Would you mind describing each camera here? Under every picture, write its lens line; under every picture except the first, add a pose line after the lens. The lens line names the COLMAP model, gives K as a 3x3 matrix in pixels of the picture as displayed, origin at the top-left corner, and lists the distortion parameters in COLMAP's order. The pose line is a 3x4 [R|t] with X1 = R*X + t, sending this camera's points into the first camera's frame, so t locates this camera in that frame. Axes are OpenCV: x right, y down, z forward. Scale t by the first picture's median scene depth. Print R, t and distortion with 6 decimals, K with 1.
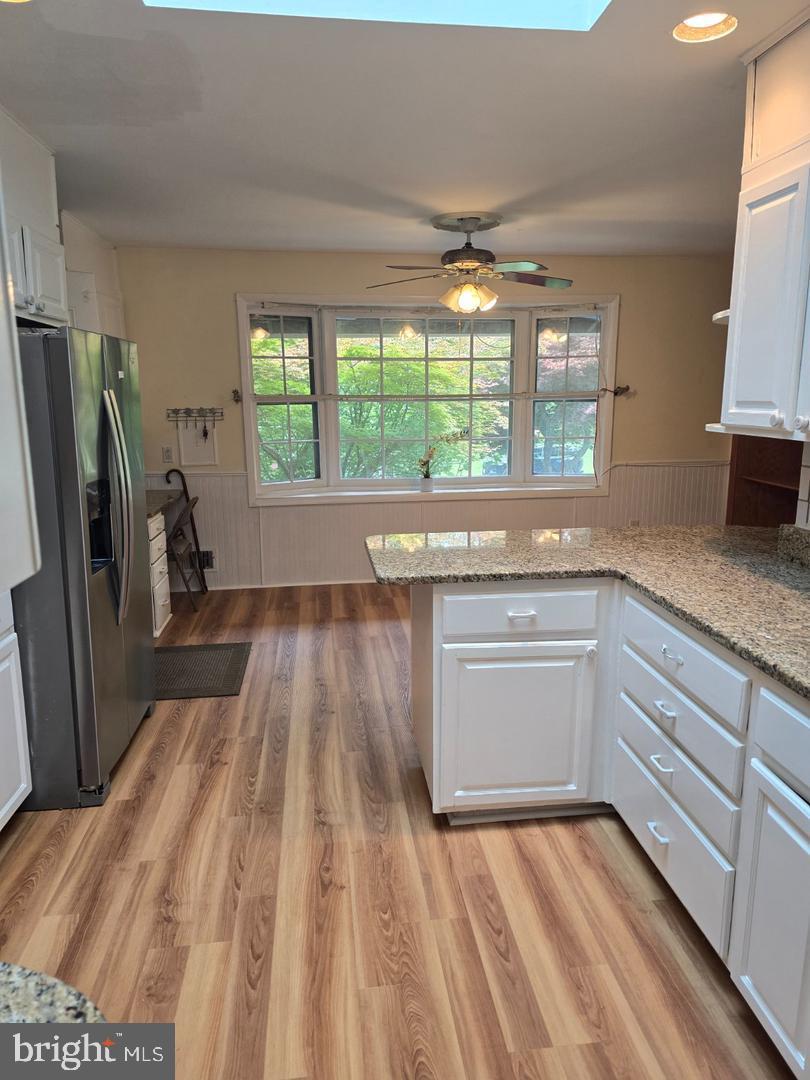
lens RADIAL K [[720.4, 0, 414.6], [0, 720.4, 532.2], [0, 0, 1]] dist [0.092411, -0.090128]
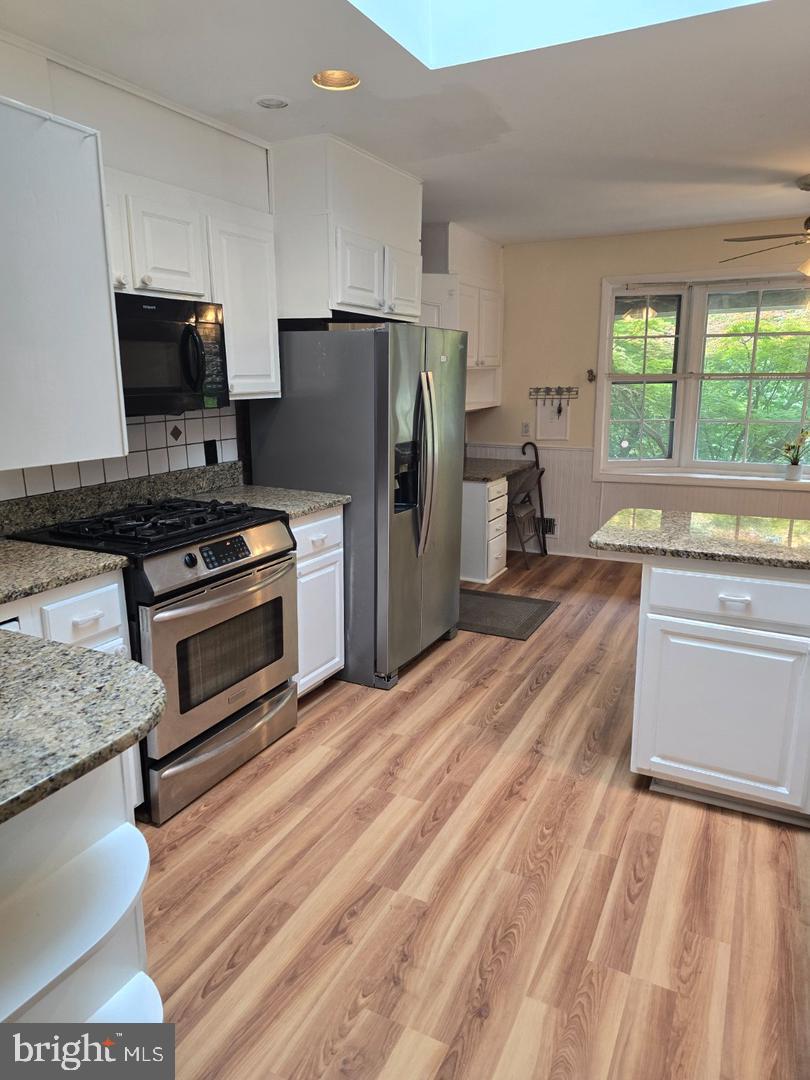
lens RADIAL K [[720.4, 0, 414.6], [0, 720.4, 532.2], [0, 0, 1]] dist [0.092411, -0.090128]
pose [[0.831755, 0.120268, -0.541958, 0.289943], [-0.106339, 0.992690, 0.057090, 0.013584], [0.544862, 0.010146, 0.838464, -0.061552]]
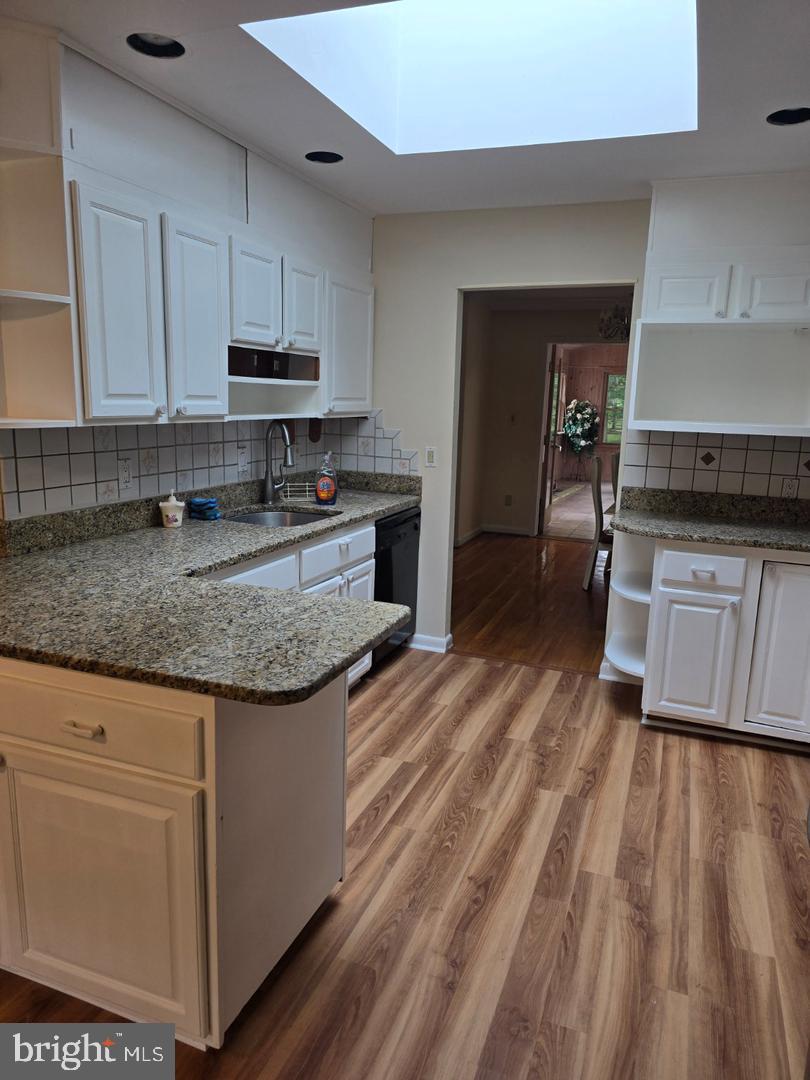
lens RADIAL K [[720.4, 0, 414.6], [0, 720.4, 532.2], [0, 0, 1]] dist [0.092411, -0.090128]
pose [[-0.877853, -0.112505, 0.465528, -0.394349], [0.066030, 0.934304, 0.350308, -0.290499], [-0.474357, 0.338258, -0.812753, 1.486771]]
